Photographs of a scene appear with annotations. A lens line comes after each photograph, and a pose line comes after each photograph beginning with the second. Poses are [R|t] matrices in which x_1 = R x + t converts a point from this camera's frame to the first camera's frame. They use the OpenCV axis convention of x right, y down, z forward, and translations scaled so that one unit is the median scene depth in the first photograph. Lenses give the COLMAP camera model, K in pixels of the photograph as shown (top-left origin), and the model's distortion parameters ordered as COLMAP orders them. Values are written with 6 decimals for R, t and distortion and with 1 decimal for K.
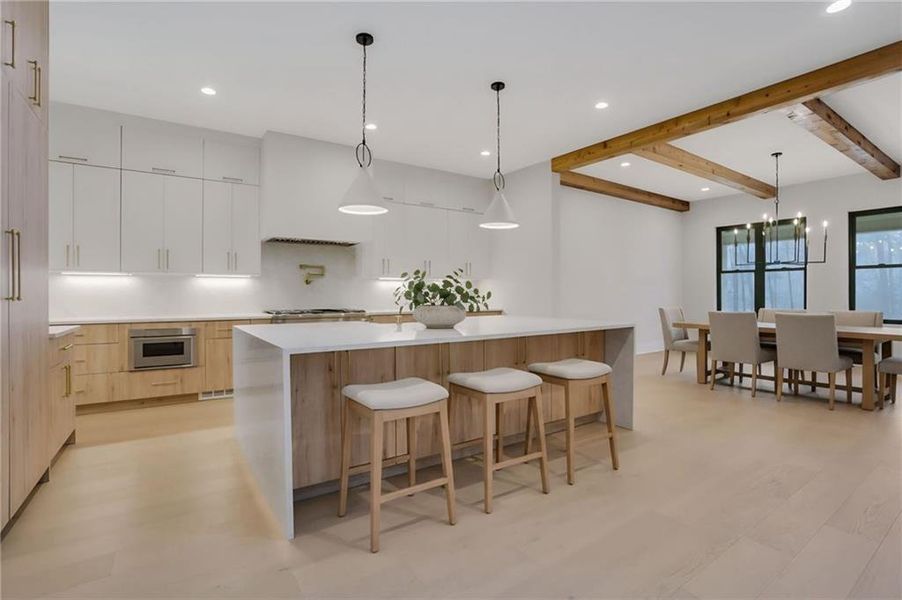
lens RADIAL K [[426.5, 0, 451.0], [0, 426.5, 300.0], [0, 0, 1]] dist [-0.001030, -0.000827]
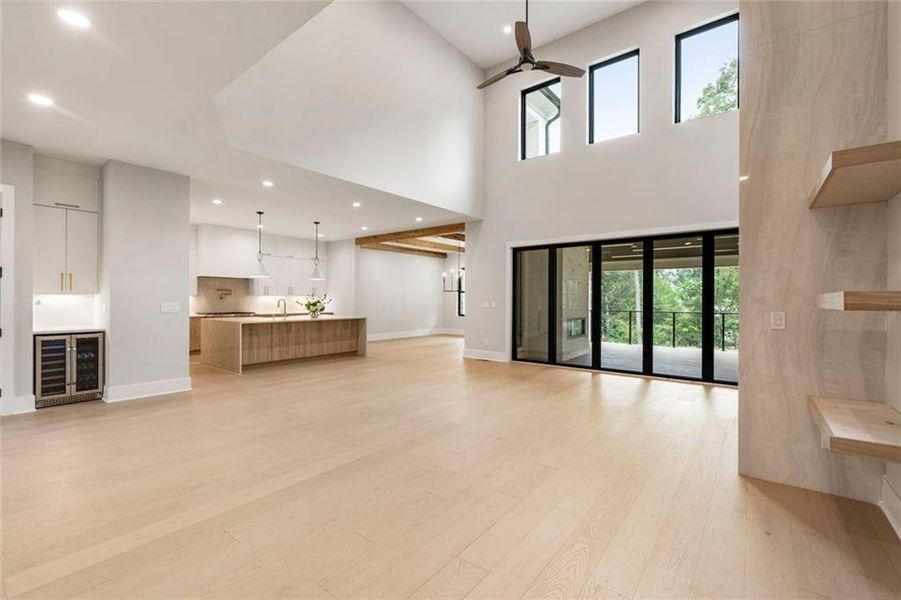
lens RADIAL K [[398.7, 0, 450.5], [0, 398.7, 300.0], [0, 0, 1]] dist [-0.001398, -0.000059]
pose [[0.958022, 0.005265, 0.286645, 0.128803], [-0.002002, 0.999930, -0.011673, -0.013967], [-0.286687, 0.010609, 0.957966, -0.977955]]
